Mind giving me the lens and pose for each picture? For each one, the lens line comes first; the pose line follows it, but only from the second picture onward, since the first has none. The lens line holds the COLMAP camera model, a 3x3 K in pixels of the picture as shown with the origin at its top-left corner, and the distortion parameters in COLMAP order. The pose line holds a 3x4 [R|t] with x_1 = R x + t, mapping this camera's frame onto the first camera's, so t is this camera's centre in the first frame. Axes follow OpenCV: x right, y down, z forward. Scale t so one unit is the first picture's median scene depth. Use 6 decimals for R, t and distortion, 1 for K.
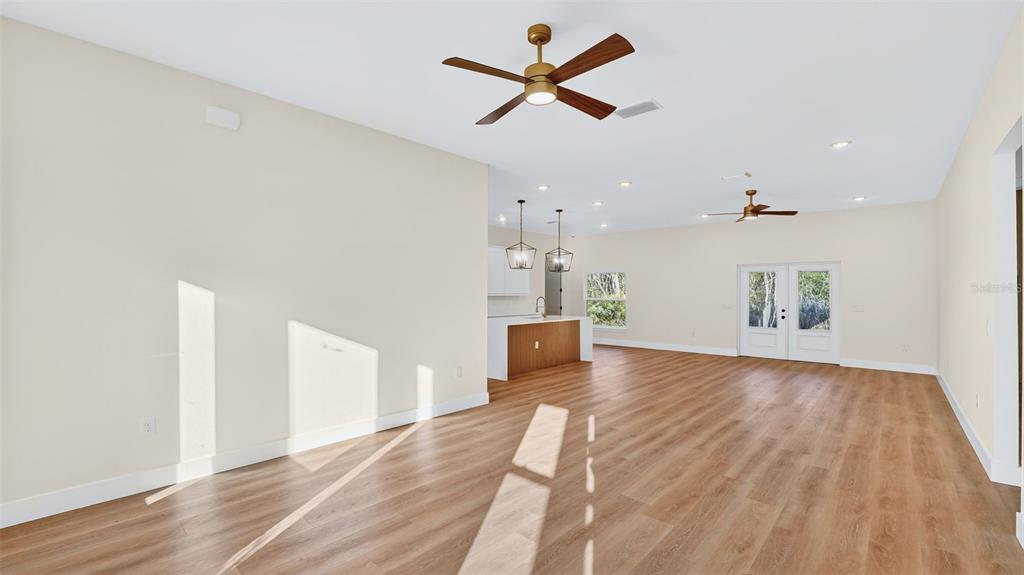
lens RADIAL K [[419.4, 0, 508.9], [0, 419.4, 293.7], [0, 0, 1]] dist [-0.024478, 0.000153]
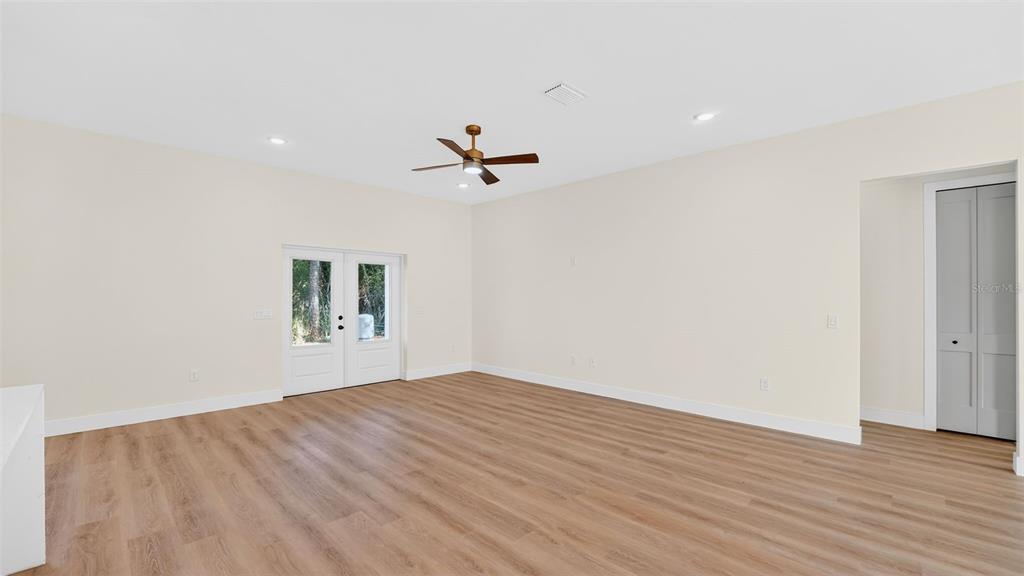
lens RADIAL K [[419.4, 0, 508.9], [0, 419.4, 294.2], [0, 0, 1]] dist [-0.024478, 0.000153]
pose [[0.024829, 0.002518, 0.999689, -0.035924], [-0.003185, 0.999992, -0.002440, 0.001835], [-0.999687, -0.003123, 0.024837, 0.746156]]
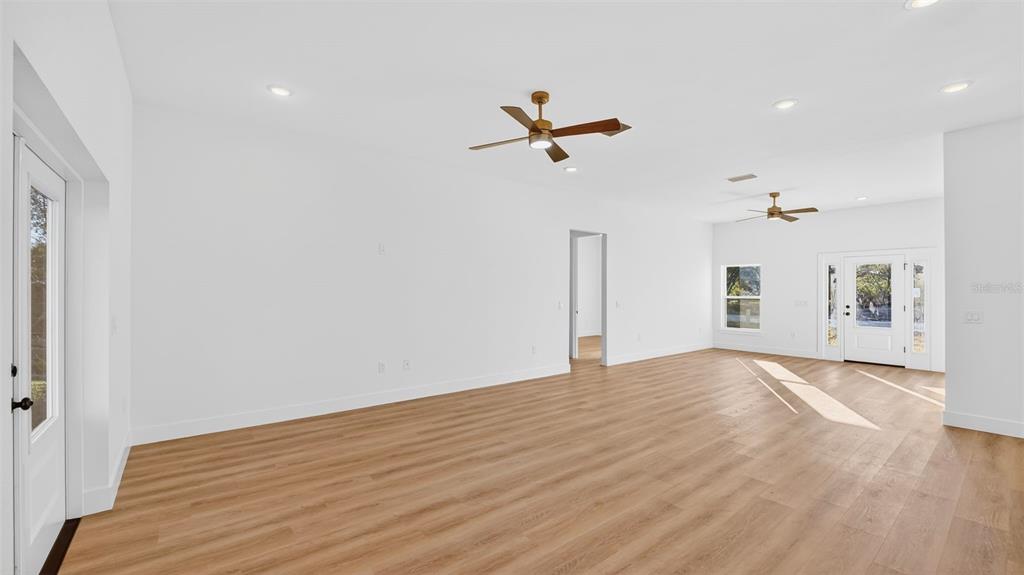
lens RADIAL K [[420.0, 0, 507.1], [0, 420.0, 288.1], [0, 0, 1]] dist [-0.020222, 0.000080]
pose [[-0.989488, -0.004834, 0.144537, 0.442108], [-0.005669, 0.999970, -0.005366, 0.001136], [-0.144507, -0.006129, -0.989485, 1.239174]]
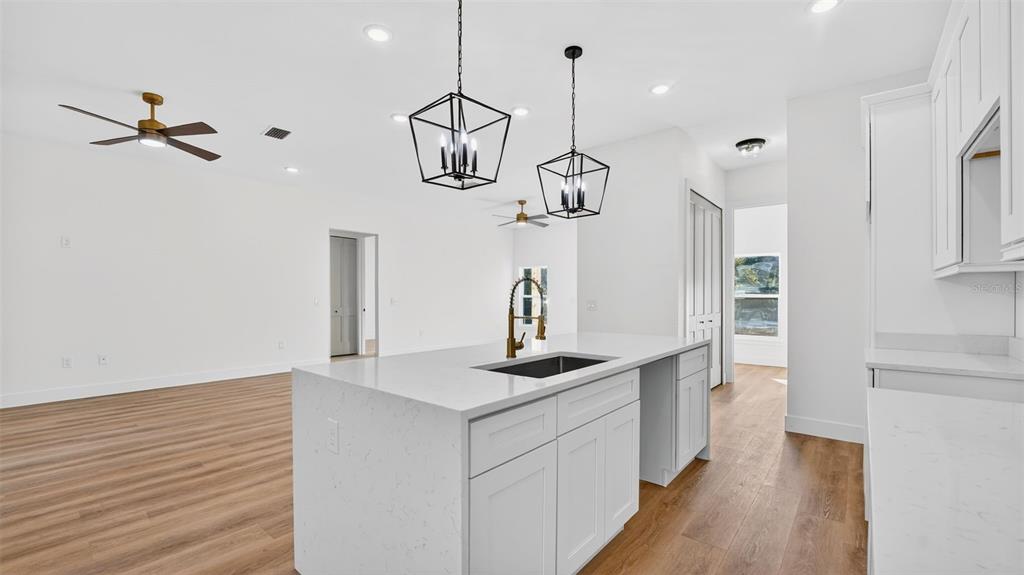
lens RADIAL K [[419.4, 0, 508.9], [0, 419.4, 293.7], [0, 0, 1]] dist [-0.024478, 0.000153]
pose [[-0.998687, -0.002171, -0.051187, 0.101829], [-0.001878, 0.999982, -0.005777, 0.018364], [0.051199, -0.005673, -0.998672, 1.278055]]
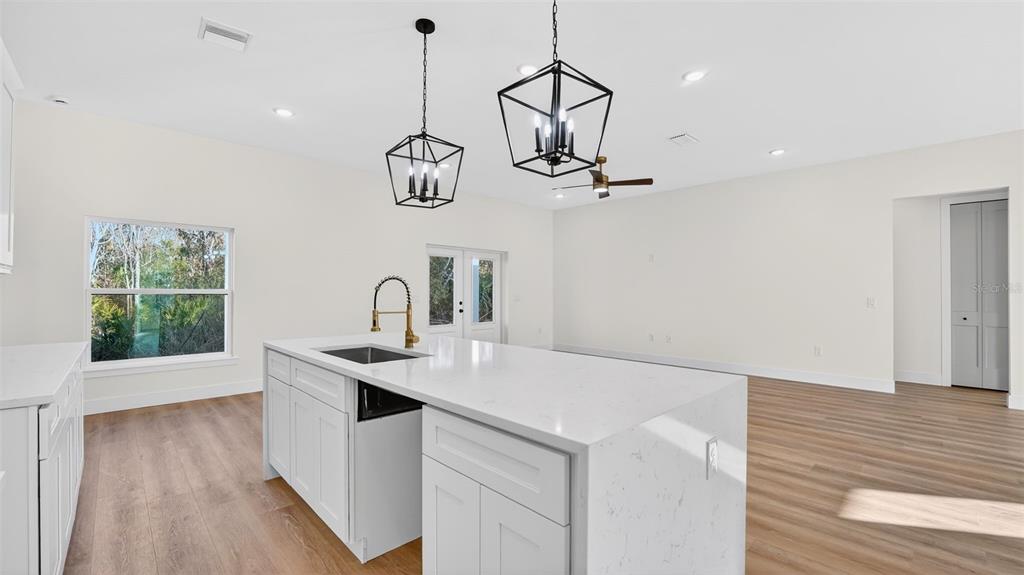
lens RADIAL K [[418.2, 0, 505.7], [0, 418.2, 286.1], [0, 0, 1]] dist [-0.024826, -0.000209]
pose [[0.048604, 0.012808, 0.998736, -0.214463], [-0.004820, 0.999909, -0.012589, 0.017129], [-0.998807, -0.004202, 0.048661, 0.922544]]
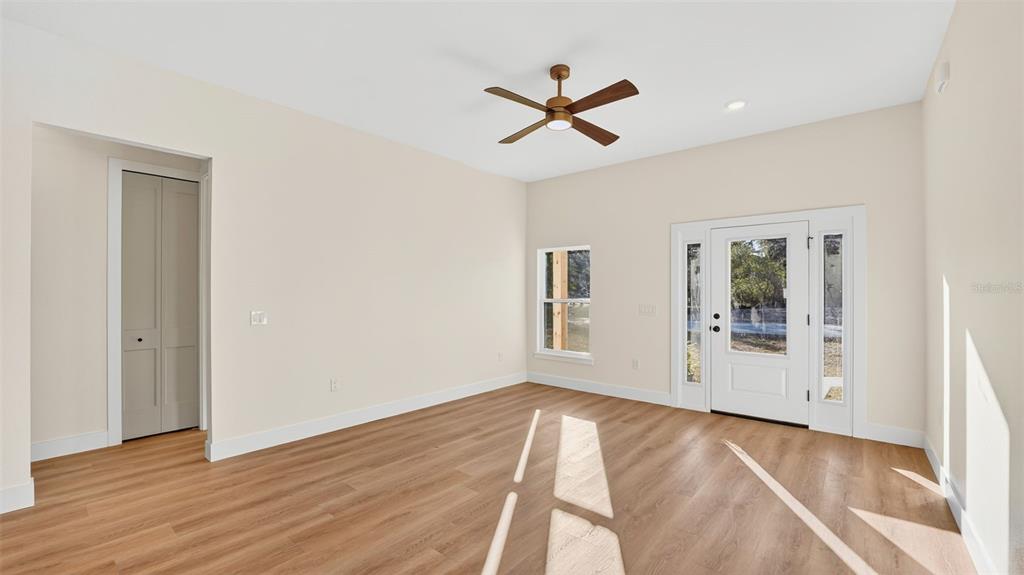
lens RADIAL K [[419.4, 0, 508.9], [0, 419.4, 293.7], [0, 0, 1]] dist [-0.024478, 0.000153]
pose [[-0.998787, -0.000886, -0.049231, 0.087592], [-0.000709, 0.999993, -0.003615, 0.007861], [0.049234, -0.003576, -0.998781, 0.690244]]
